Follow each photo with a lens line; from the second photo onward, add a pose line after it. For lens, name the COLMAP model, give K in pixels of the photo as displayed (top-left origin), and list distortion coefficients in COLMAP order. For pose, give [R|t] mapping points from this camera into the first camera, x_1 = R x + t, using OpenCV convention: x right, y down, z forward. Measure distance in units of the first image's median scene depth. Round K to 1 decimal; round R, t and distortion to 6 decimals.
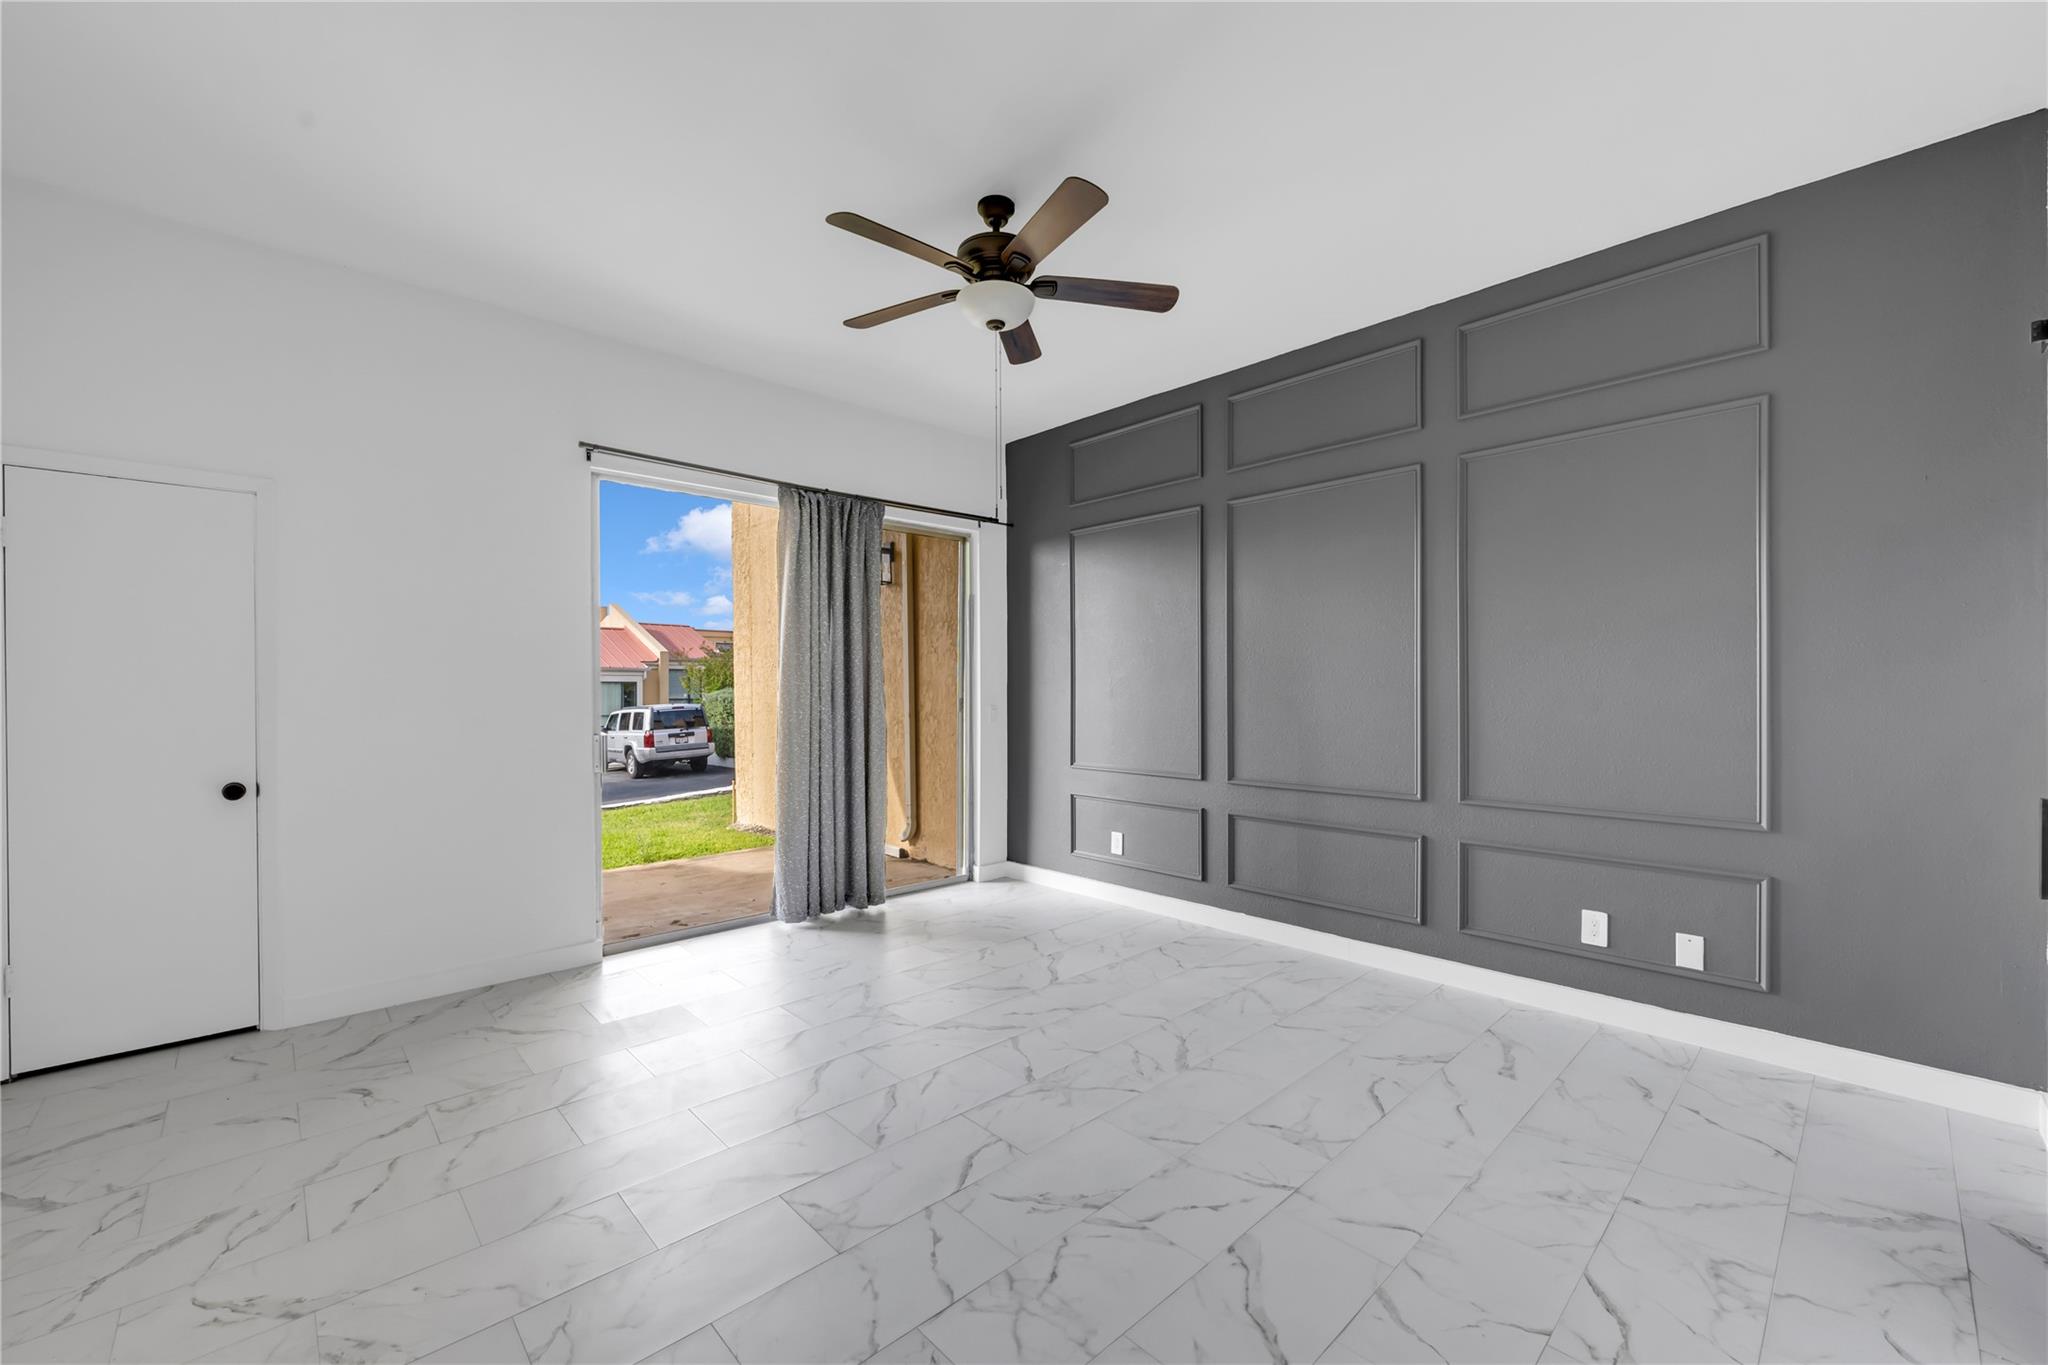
lens RADIAL K [[812.5, 0, 1021.5], [0, 812.5, 684.8], [0, 0, 1]] dist [-0.003929, -0.000108]
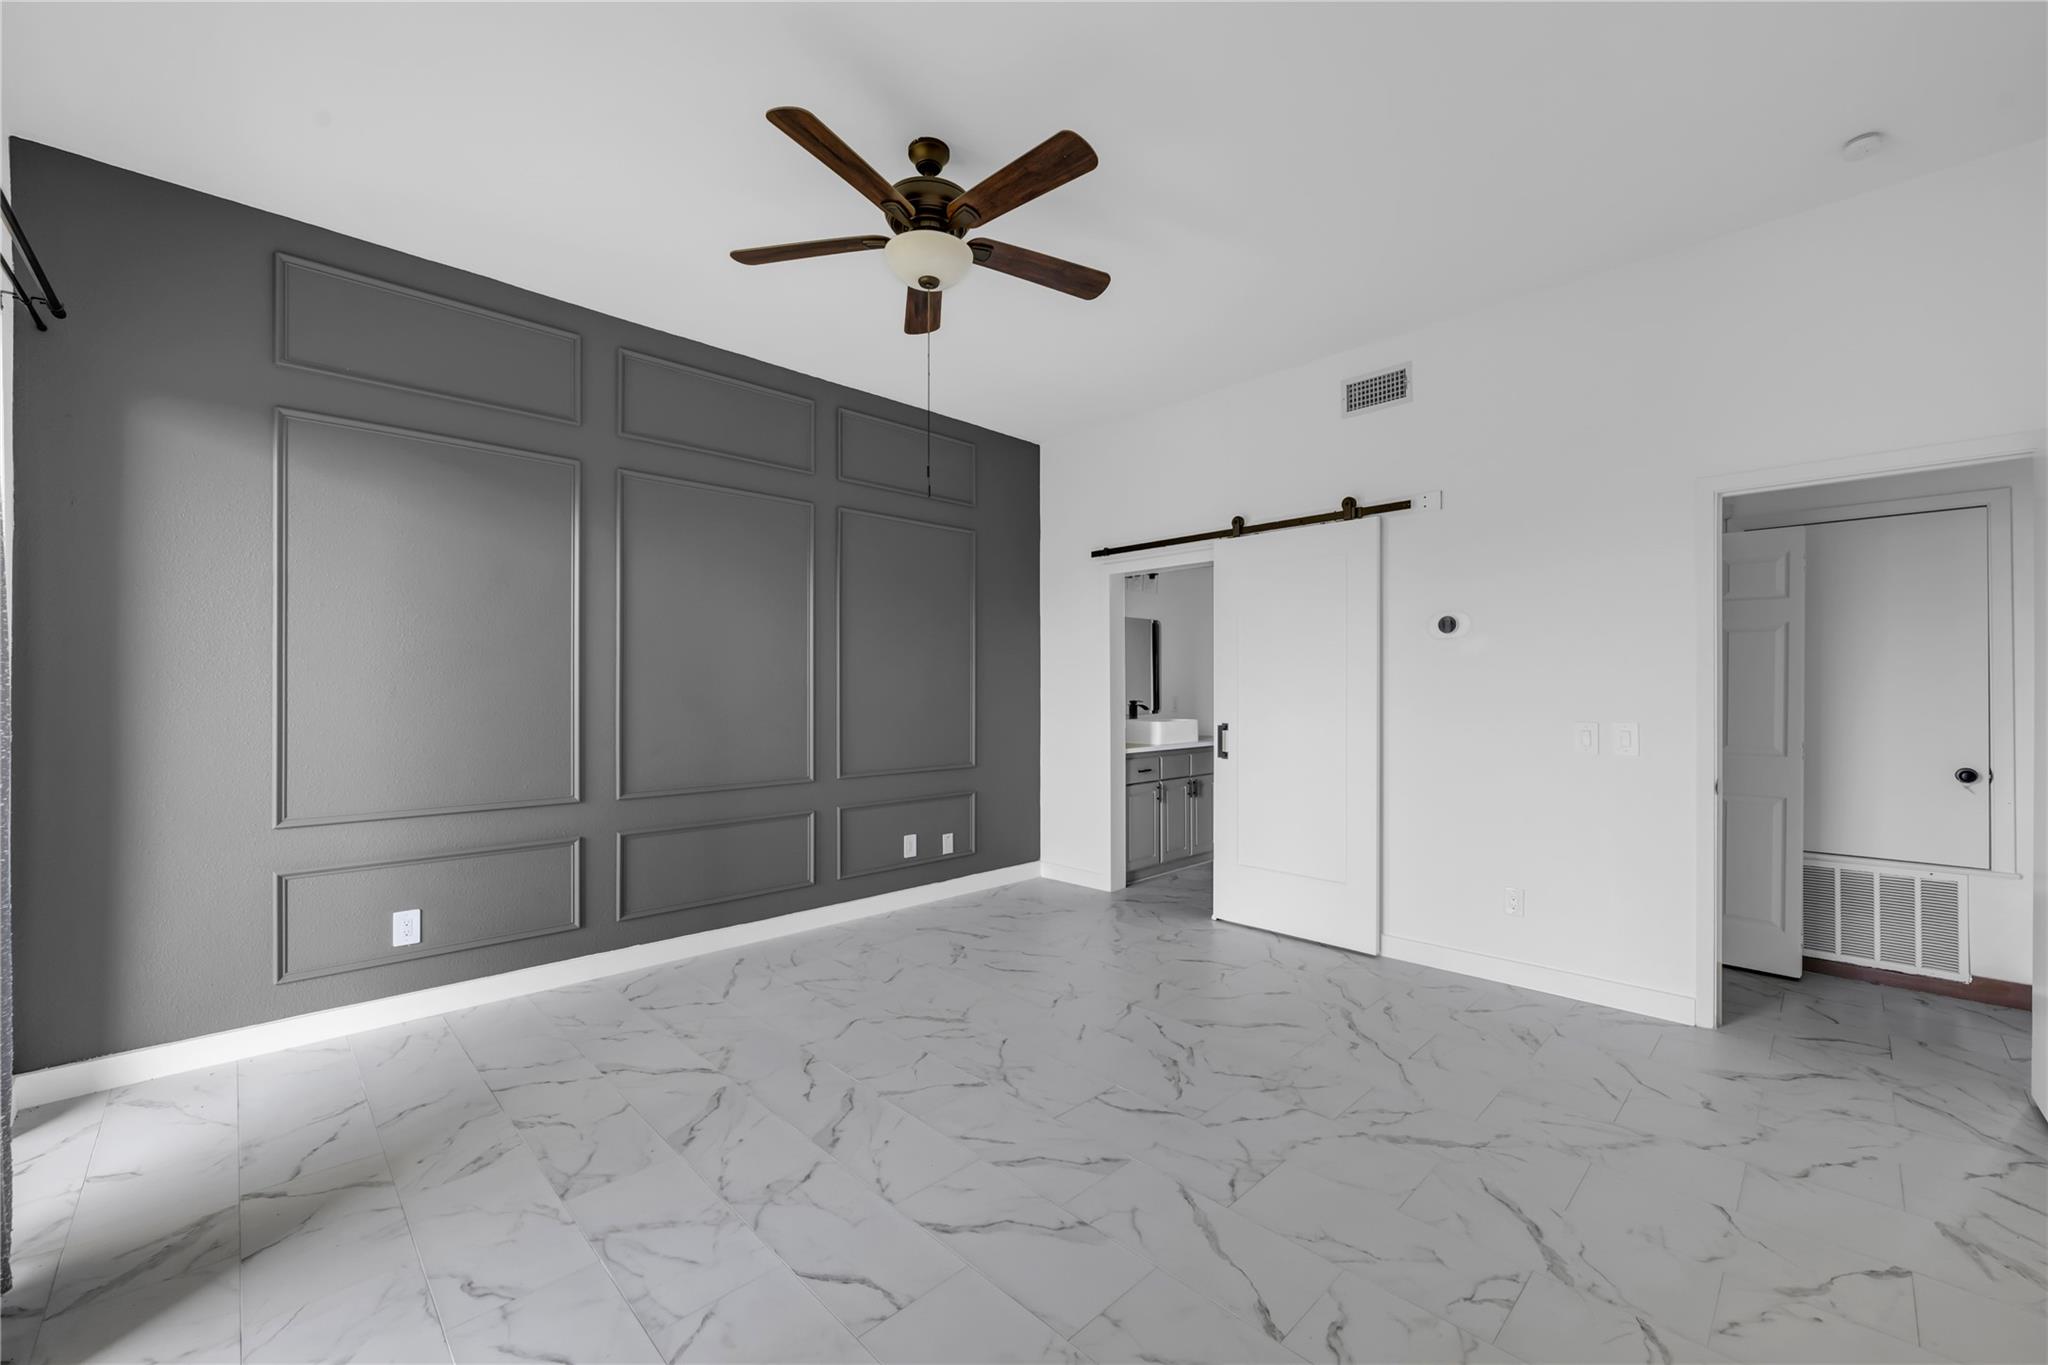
lens RADIAL K [[806.9, 0, 1005.3], [0, 806.9, 665.9], [0, 0, 1]] dist [-0.007878, 0.000111]
pose [[-0.007134, 0.030286, 0.999516, -0.675661], [-0.009003, 0.999499, -0.030350, 0.002418], [-0.999934, -0.009215, -0.006857, 0.671736]]
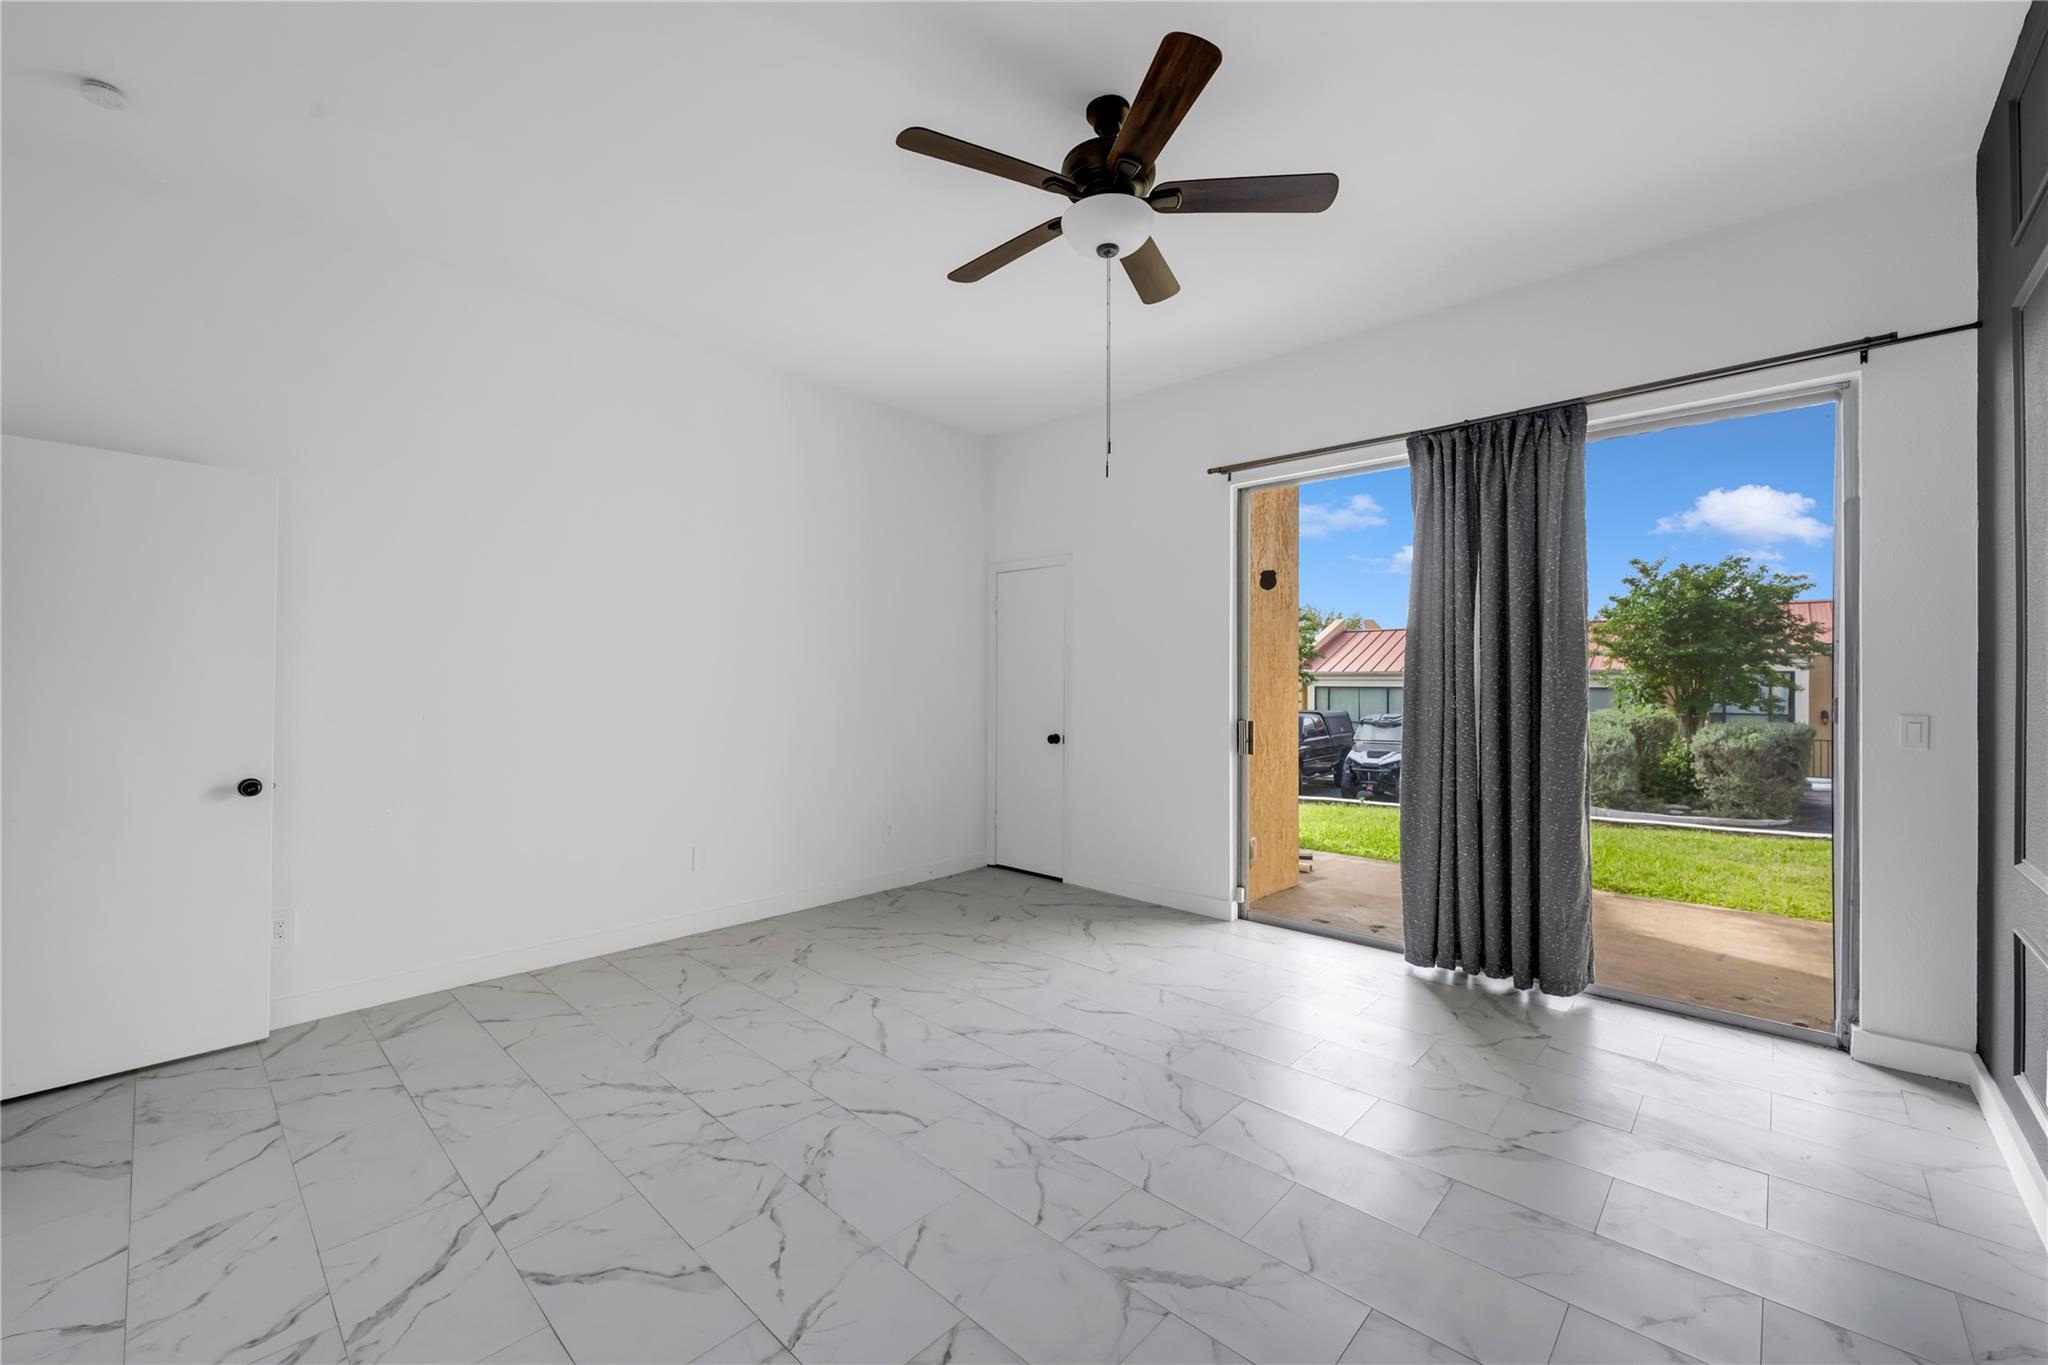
lens RADIAL K [[814.0, 0, 1017.8], [0, 814.0, 676.0], [0, 0, 1]] dist [0.000401, 0.000014]
pose [[0.068820, -0.003984, -0.997621, 0.589395], [0.006050, 0.999975, -0.003576, 0.001284], [0.997611, -0.005790, 0.068842, 0.618175]]
